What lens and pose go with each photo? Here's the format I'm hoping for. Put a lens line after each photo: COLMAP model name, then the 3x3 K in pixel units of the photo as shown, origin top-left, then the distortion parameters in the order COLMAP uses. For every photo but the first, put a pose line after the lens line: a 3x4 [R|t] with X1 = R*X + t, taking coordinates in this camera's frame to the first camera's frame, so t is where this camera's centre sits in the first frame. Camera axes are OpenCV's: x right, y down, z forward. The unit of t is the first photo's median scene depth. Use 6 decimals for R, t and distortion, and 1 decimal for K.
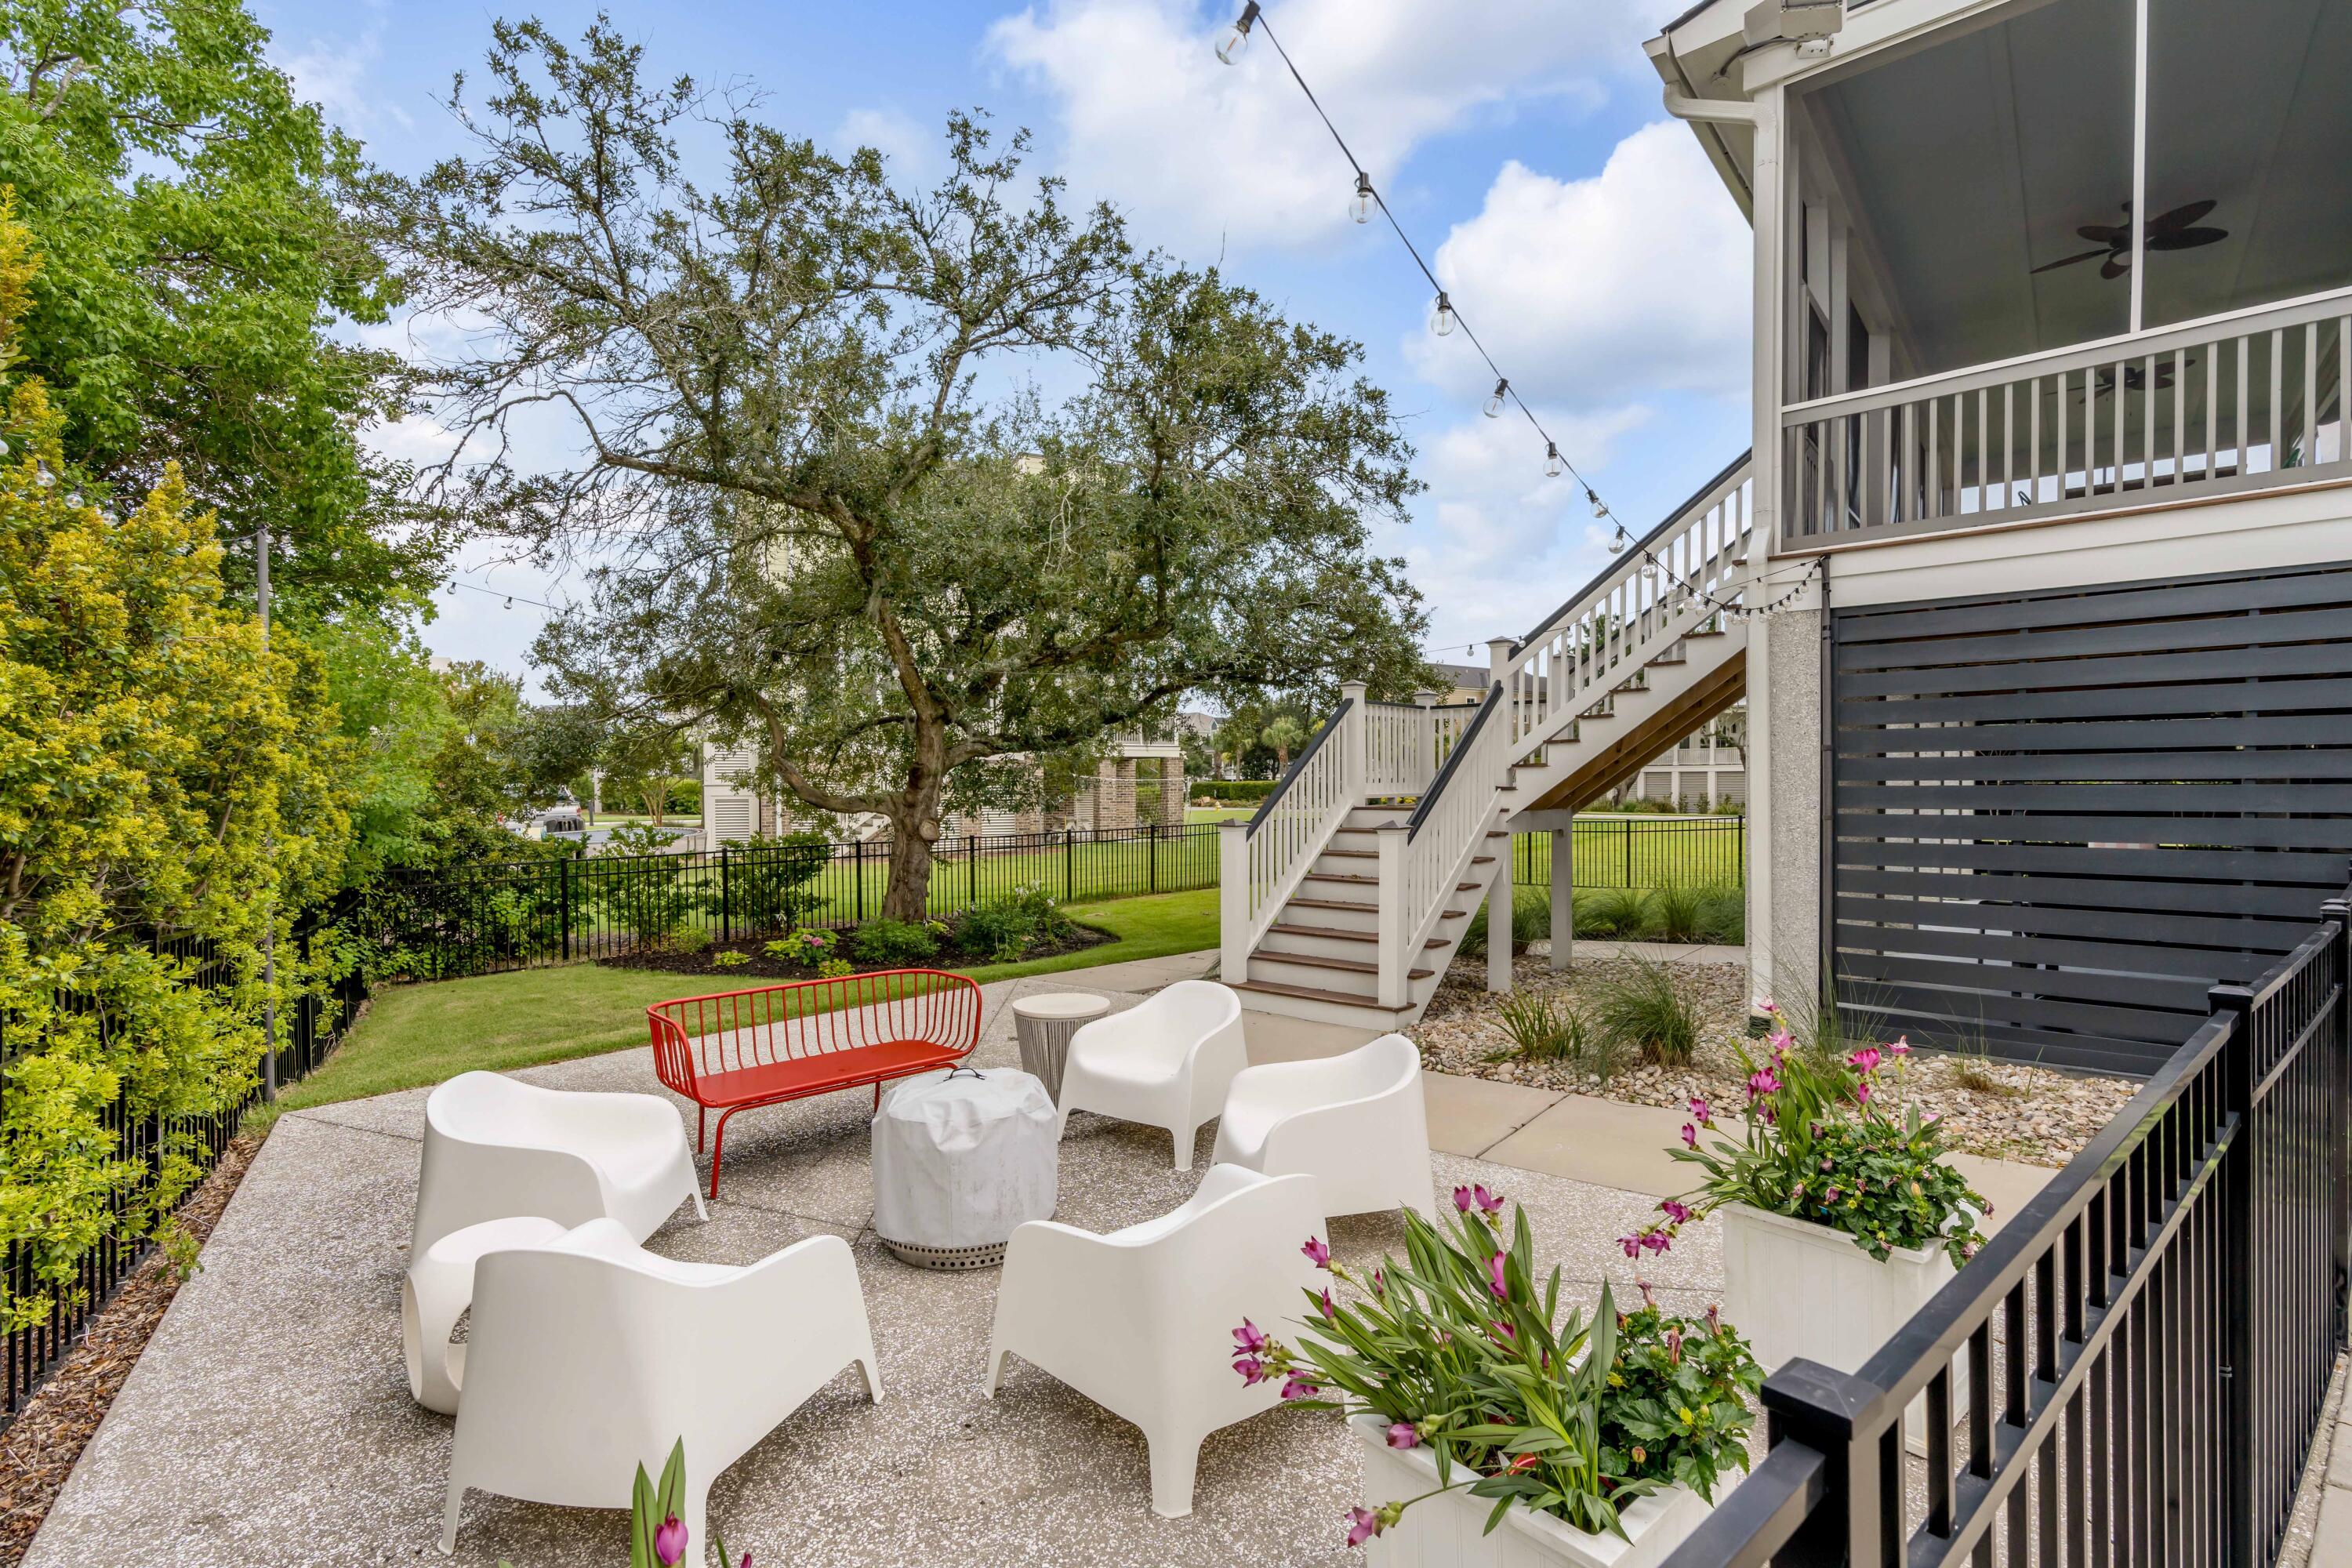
lens RADIAL K [[1064.3, 0, 1178.7], [0, 1064.3, 768.4], [0, 0, 1]] dist [-0.002454, 0.000431]
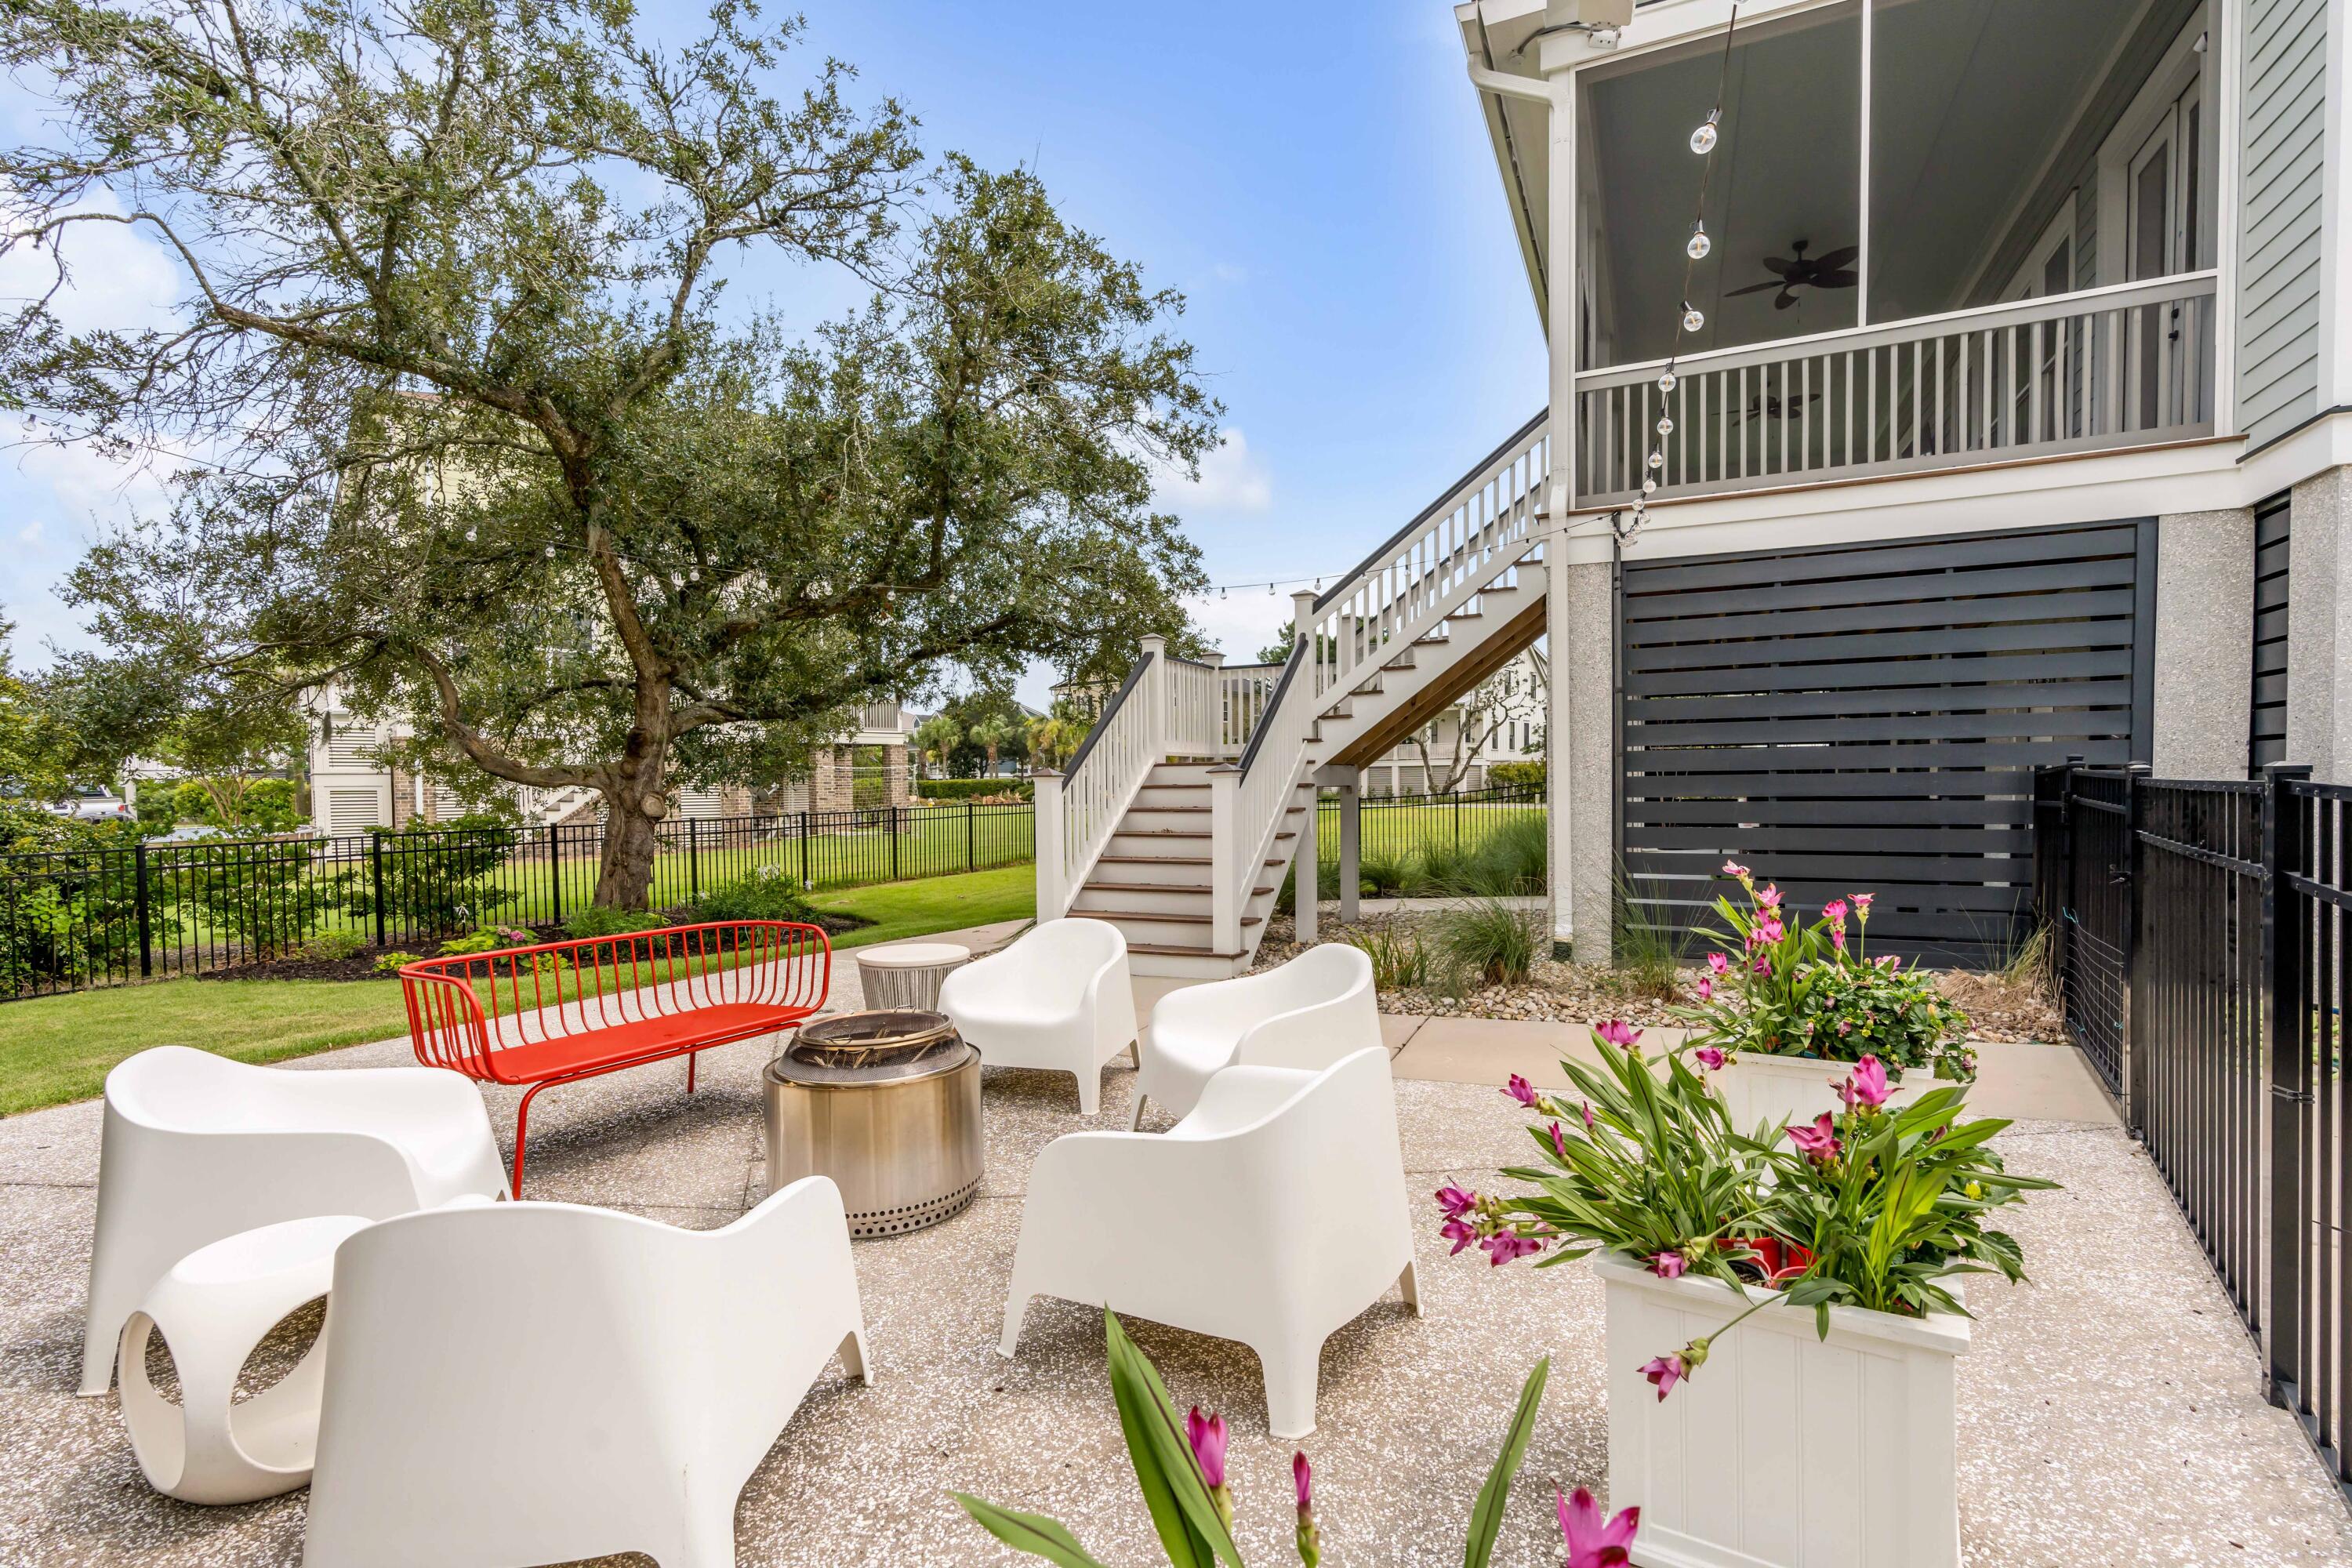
lens RADIAL K [[1071.3, 0, 1169.9], [0, 1071.3, 788.9], [0, 0, 1]] dist [-0.004642, 0.005041]
pose [[0.960199, -0.008276, 0.279196, -0.087687], [0.005225, 0.999918, 0.011672, 0.043390], [-0.279269, -0.009748, 0.960163, 0.052201]]
